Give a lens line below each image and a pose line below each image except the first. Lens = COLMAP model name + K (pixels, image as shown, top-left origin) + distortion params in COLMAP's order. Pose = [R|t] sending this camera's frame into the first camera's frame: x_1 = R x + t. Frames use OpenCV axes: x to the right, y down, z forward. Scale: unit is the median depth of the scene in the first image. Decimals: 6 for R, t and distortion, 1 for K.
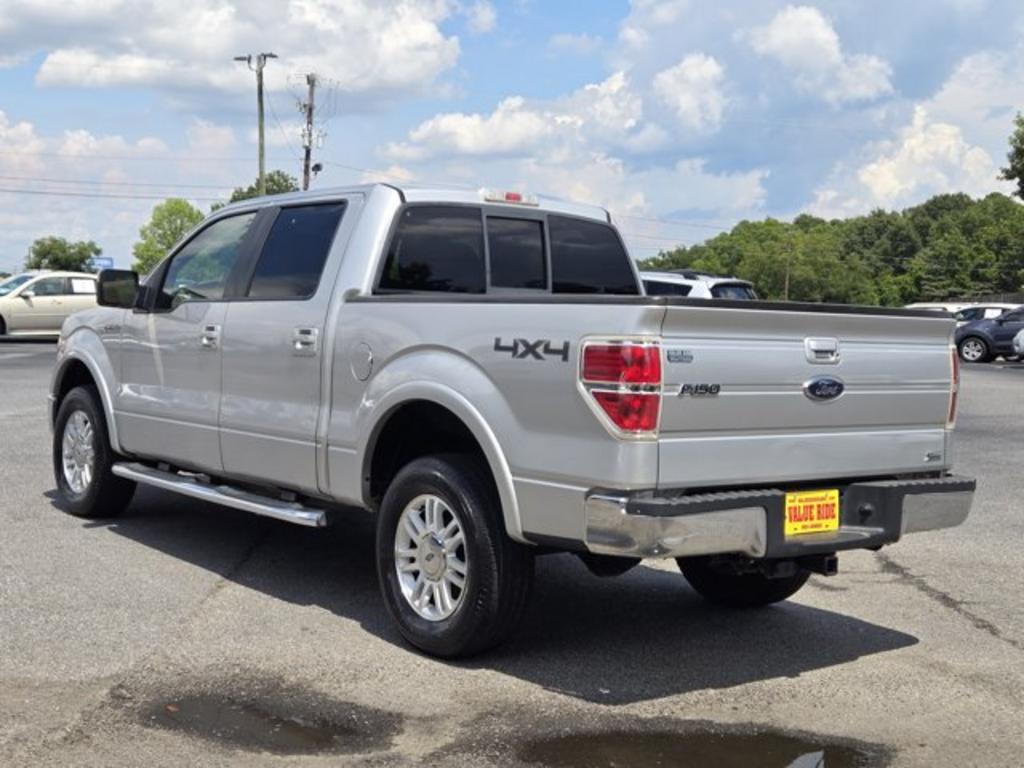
lens RADIAL K [[1366.7, 0, 508.1], [0, 1366.7, 379.5], [0, 0, 1]] dist [0.091761, -0.030643]
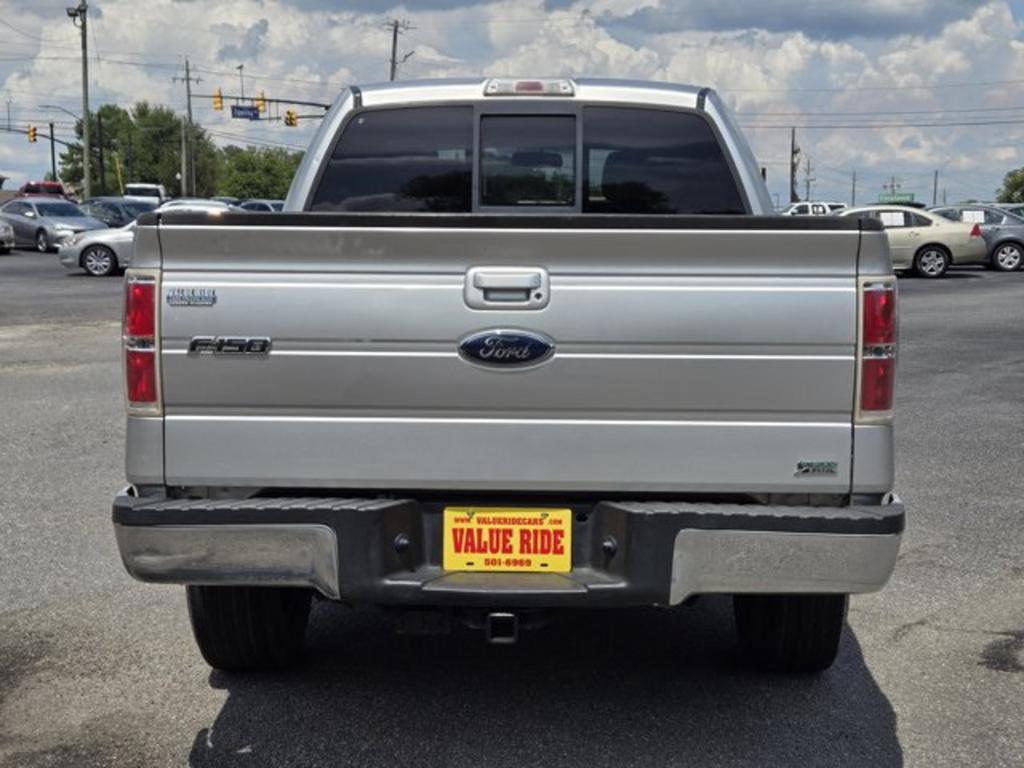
lens RADIAL K [[1366.7, 0, 508.1], [0, 1366.7, 379.5], [0, 0, 1]] dist [0.091761, -0.030643]
pose [[0.755839, 0.038501, -0.653625, 0.624263], [-0.008044, 0.998740, 0.049527, -0.010046], [0.654709, -0.032176, 0.755196, 0.509625]]
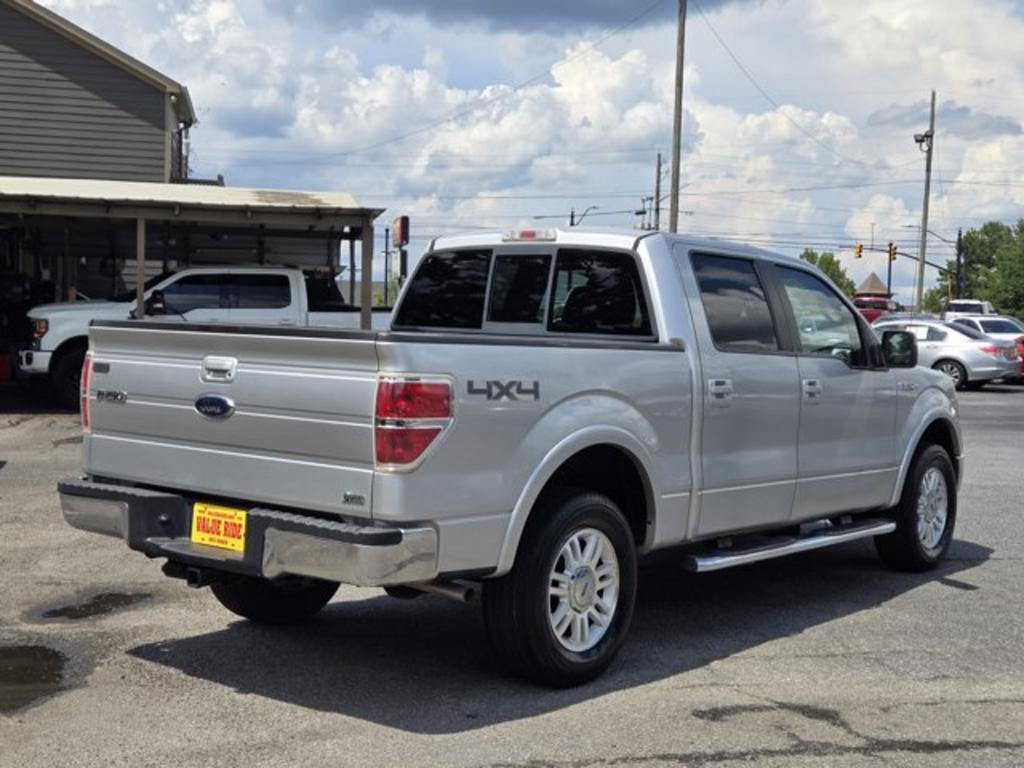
lens RADIAL K [[1366.7, 0, 508.1], [0, 1366.7, 379.5], [0, 0, 1]] dist [0.091761, -0.030643]
pose [[0.218941, 0.010207, -0.975685, 1.243323], [-0.073455, 0.997280, -0.006050, -0.022529], [0.972969, 0.072994, 0.219096, 0.958848]]
